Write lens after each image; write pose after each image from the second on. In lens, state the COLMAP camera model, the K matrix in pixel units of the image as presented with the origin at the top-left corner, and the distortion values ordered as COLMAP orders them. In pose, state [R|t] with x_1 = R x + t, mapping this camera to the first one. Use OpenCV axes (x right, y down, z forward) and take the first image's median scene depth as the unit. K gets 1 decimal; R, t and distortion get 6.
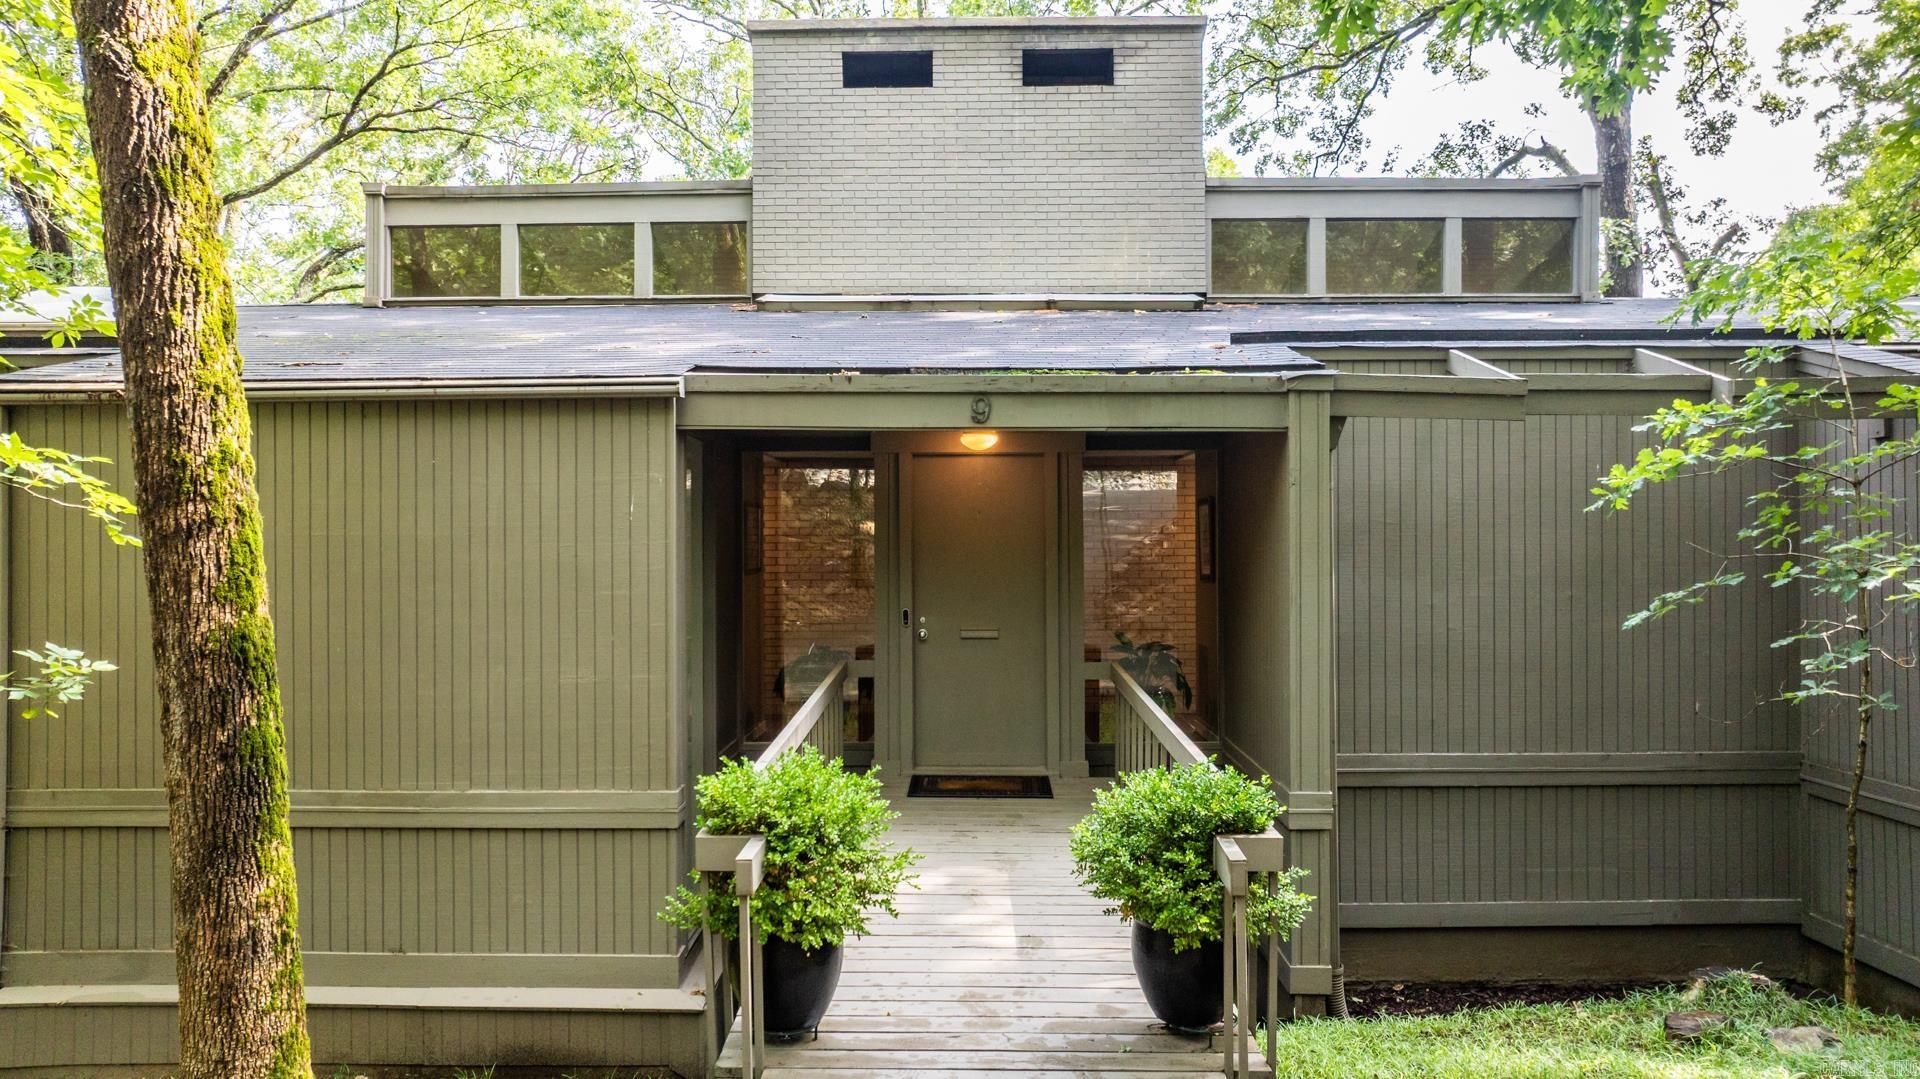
lens RADIAL K [[1377.5, 0, 961.8], [0, 1377.5, 543.6], [0, 0, 1]] dist [-0.029425, -0.000946]
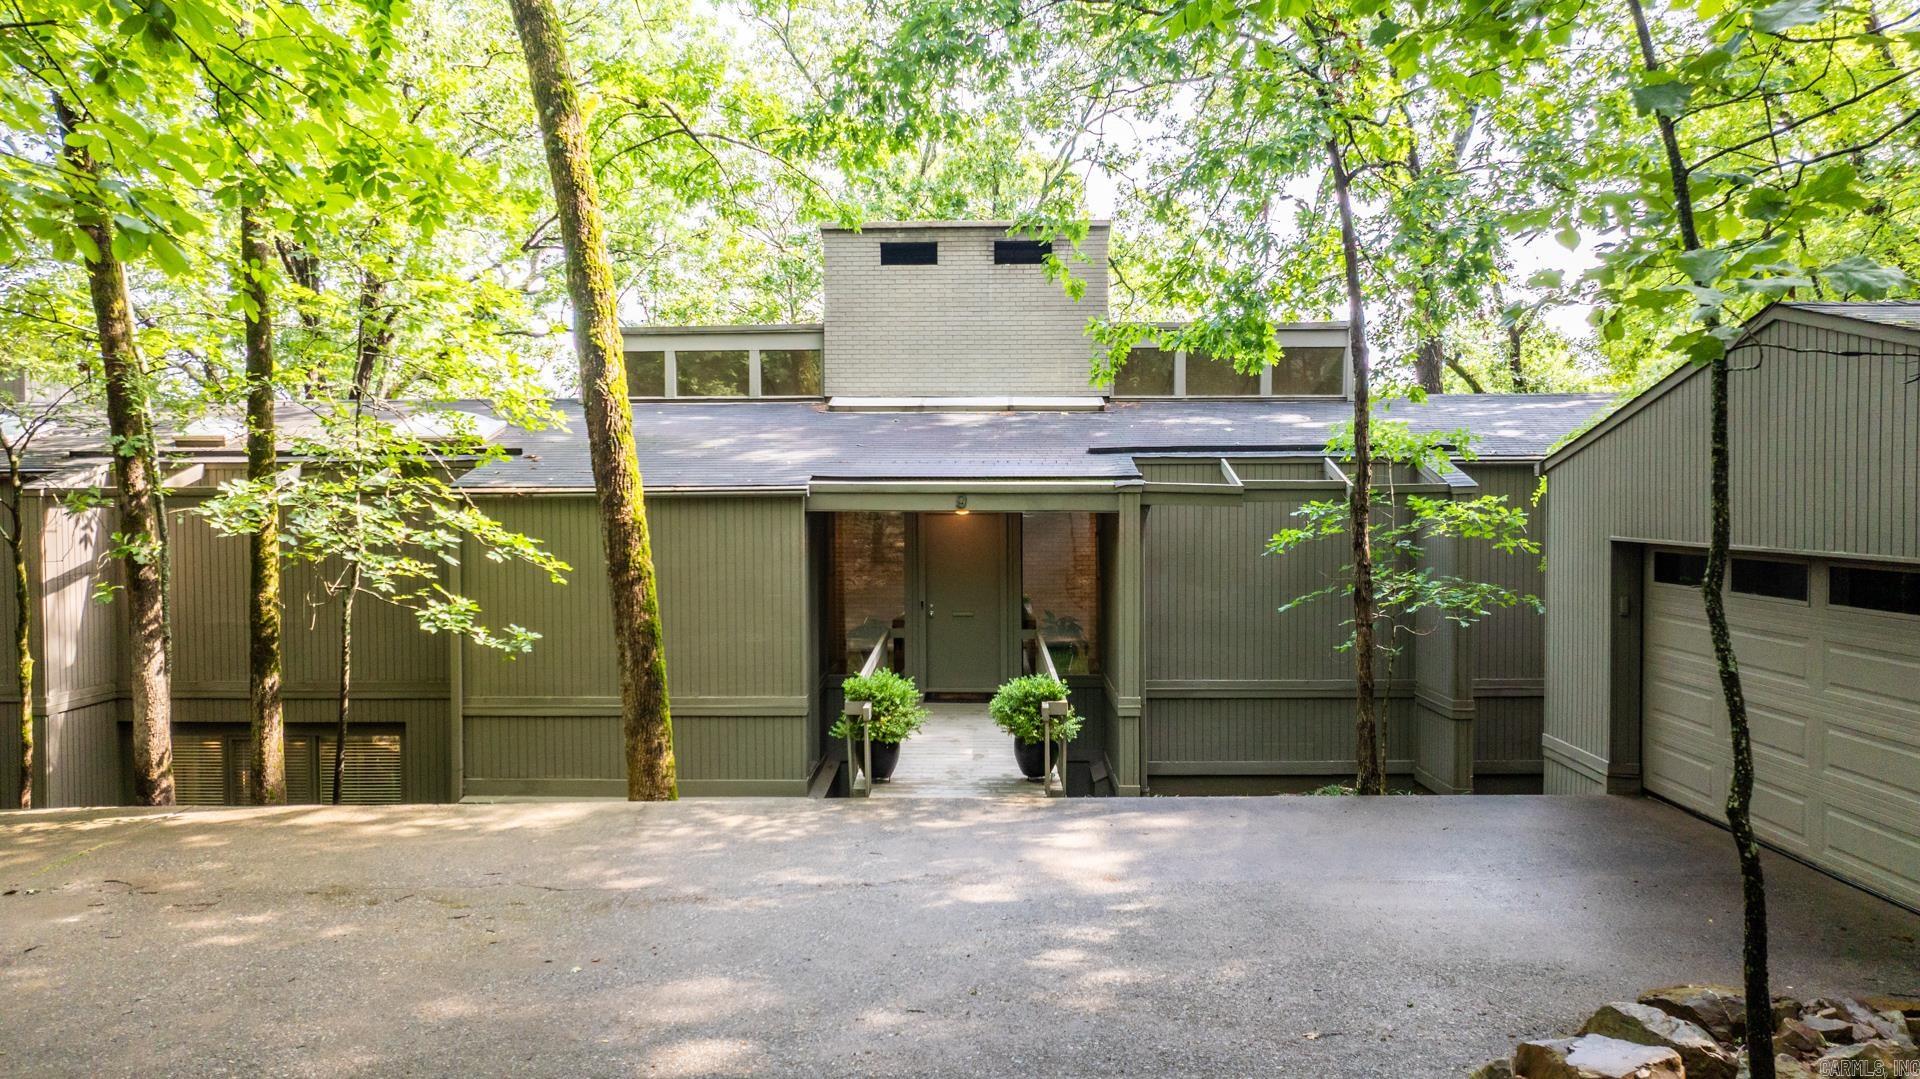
lens RADIAL K [[1377.5, 0, 966.5], [0, 1377.5, 539.3], [0, 0, 1]] dist [-0.029425, -0.000946]
pose [[0.999993, -0.000709, -0.003771, 0.030965], [0.000827, 0.999510, 0.031294, -0.113636], [0.003747, -0.031297, 0.999503, -1.022090]]
